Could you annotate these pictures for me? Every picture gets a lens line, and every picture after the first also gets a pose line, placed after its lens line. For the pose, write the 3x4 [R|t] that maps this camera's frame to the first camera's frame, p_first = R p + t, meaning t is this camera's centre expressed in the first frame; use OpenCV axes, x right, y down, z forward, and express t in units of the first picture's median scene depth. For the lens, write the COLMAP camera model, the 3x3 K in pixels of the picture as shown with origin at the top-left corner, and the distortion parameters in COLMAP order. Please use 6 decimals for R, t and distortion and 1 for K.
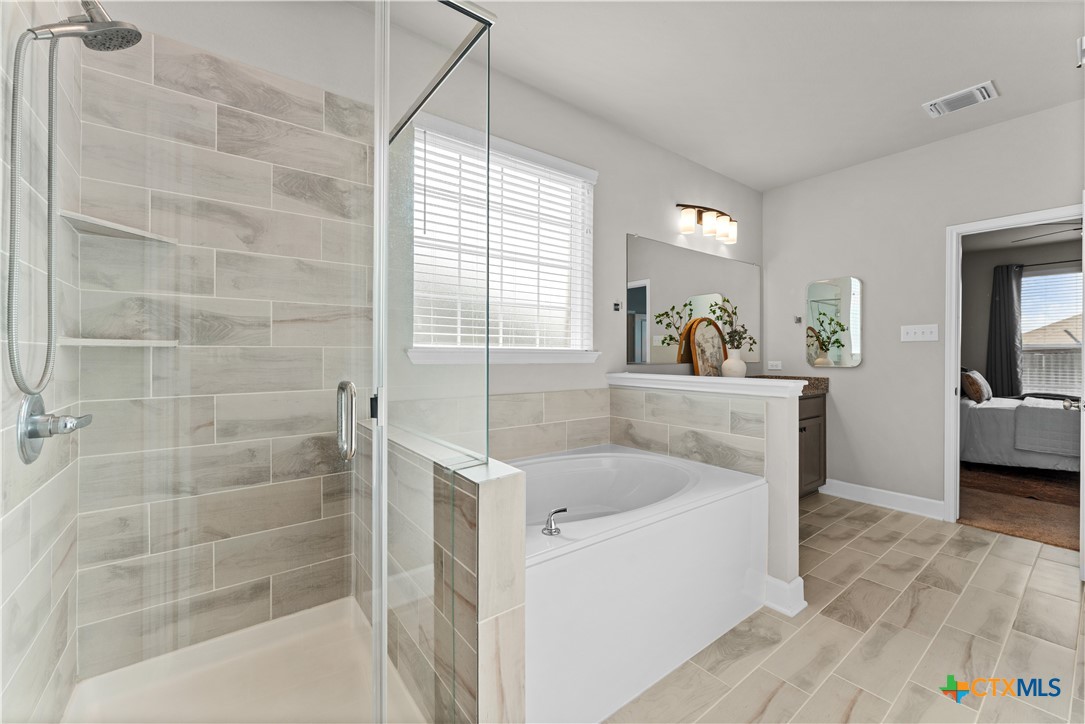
lens RADIAL K [[433.4, 0, 540.4], [0, 433.4, 359.4], [0, 0, 1]] dist [-0.000516, -0.000251]
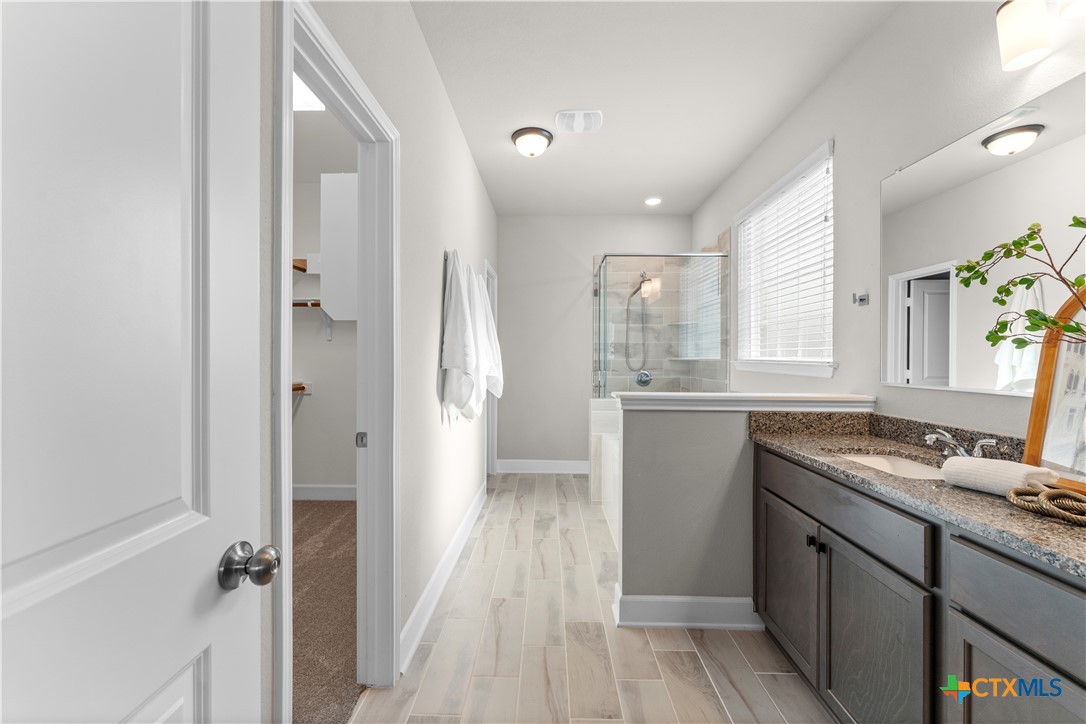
lens RADIAL K [[433.8, 0, 540.9], [0, 433.8, 359.4], [0, 0, 1]] dist [-0.000516, -0.000251]
pose [[-0.626263, -0.009392, -0.779555, 1.462582], [-0.008636, 0.999950, -0.005110, -0.019760], [0.779564, 0.003532, -0.626312, 1.453862]]
